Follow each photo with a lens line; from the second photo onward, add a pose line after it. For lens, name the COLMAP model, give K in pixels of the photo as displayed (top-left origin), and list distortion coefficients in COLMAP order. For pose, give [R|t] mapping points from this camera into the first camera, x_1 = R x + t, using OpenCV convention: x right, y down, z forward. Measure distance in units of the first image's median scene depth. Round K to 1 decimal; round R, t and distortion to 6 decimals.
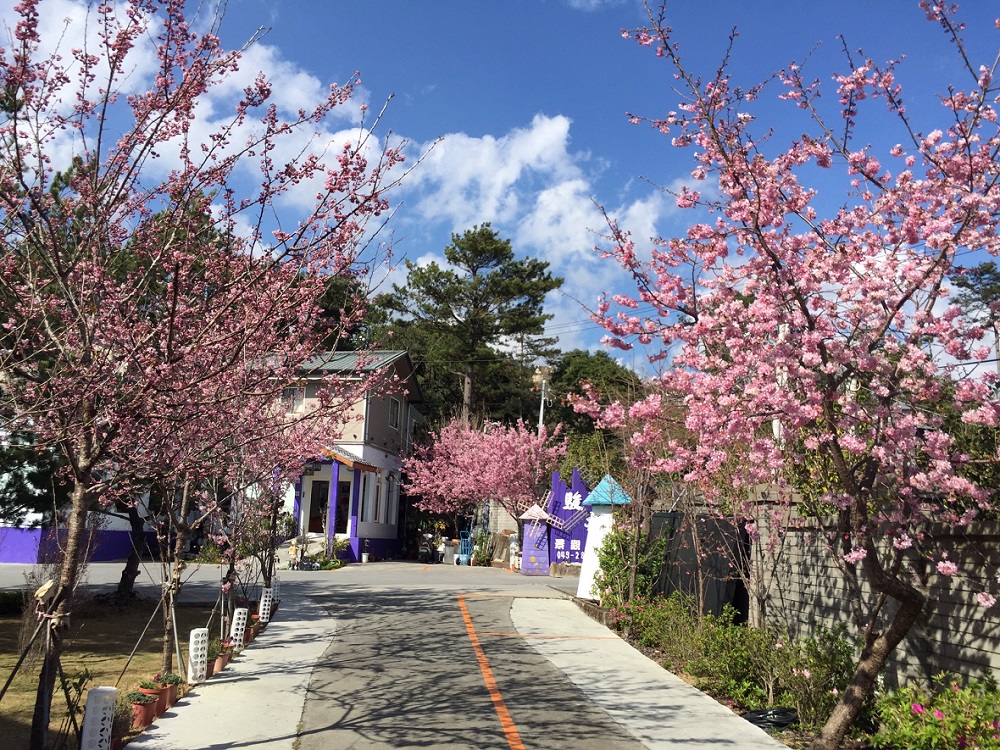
lens RADIAL K [[840.5, 0, 500.0], [0, 840.5, 375.0], [0, 0, 1]] dist [0.087270, -0.149924]
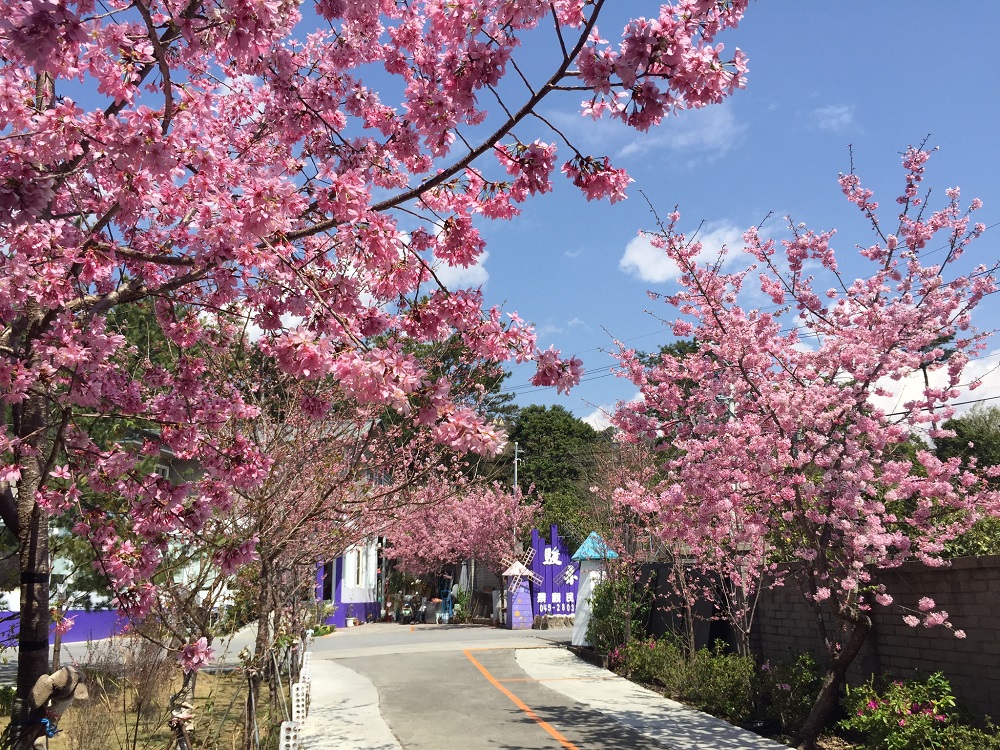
lens RADIAL K [[852.2, 0, 500.0], [0, 852.2, 375.0], [0, 0, 1]] dist [0.087257, -0.159131]
pose [[0.997006, -0.039215, 0.066648, -0.042035], [0.043125, 0.997369, -0.058269, -0.018743], [-0.064187, 0.060969, 0.996074, -0.088742]]
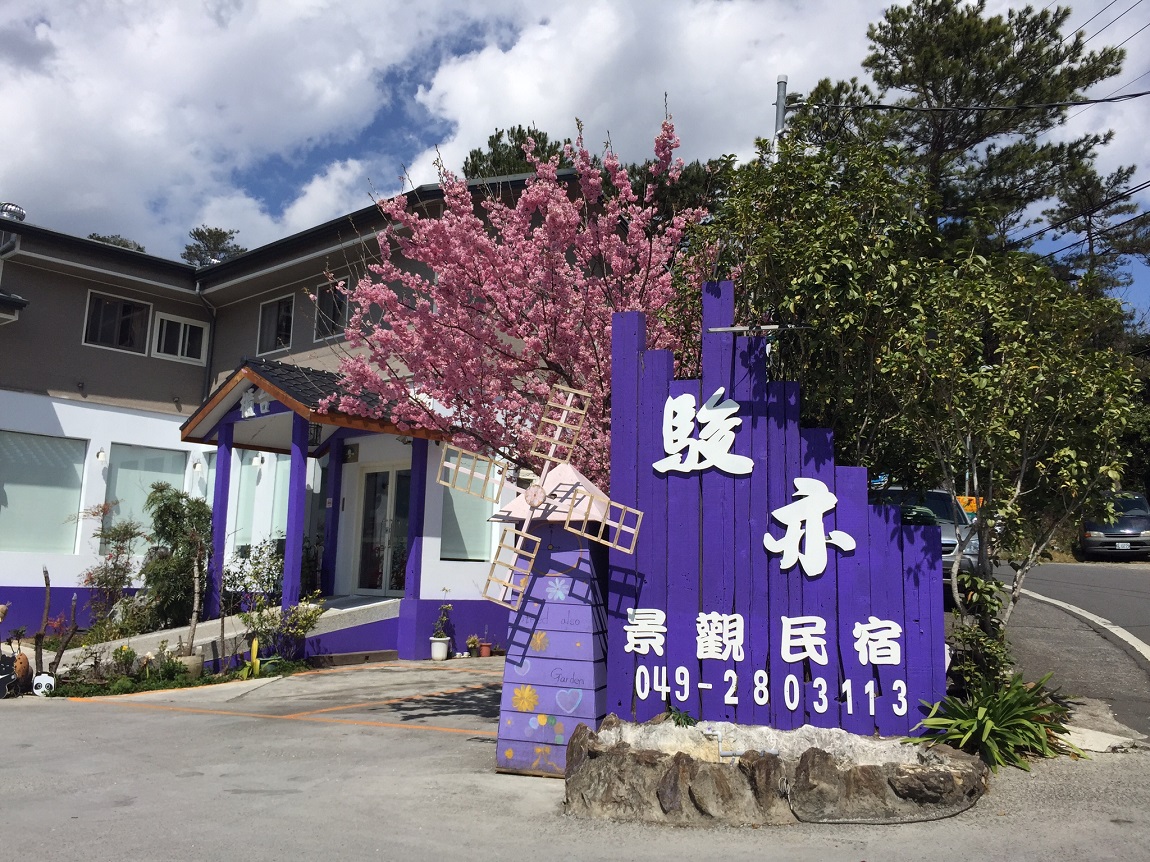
lens RADIAL K [[966.5, 0, 575.0], [0, 966.5, 431.0], [0, 0, 1]] dist [0.087270, -0.149924]
pose [[0.839715, -0.096530, -0.534379, 0.190422], [0.109588, 0.993950, -0.007341, 0.147031], [0.531855, -0.052398, 0.845213, 0.771646]]
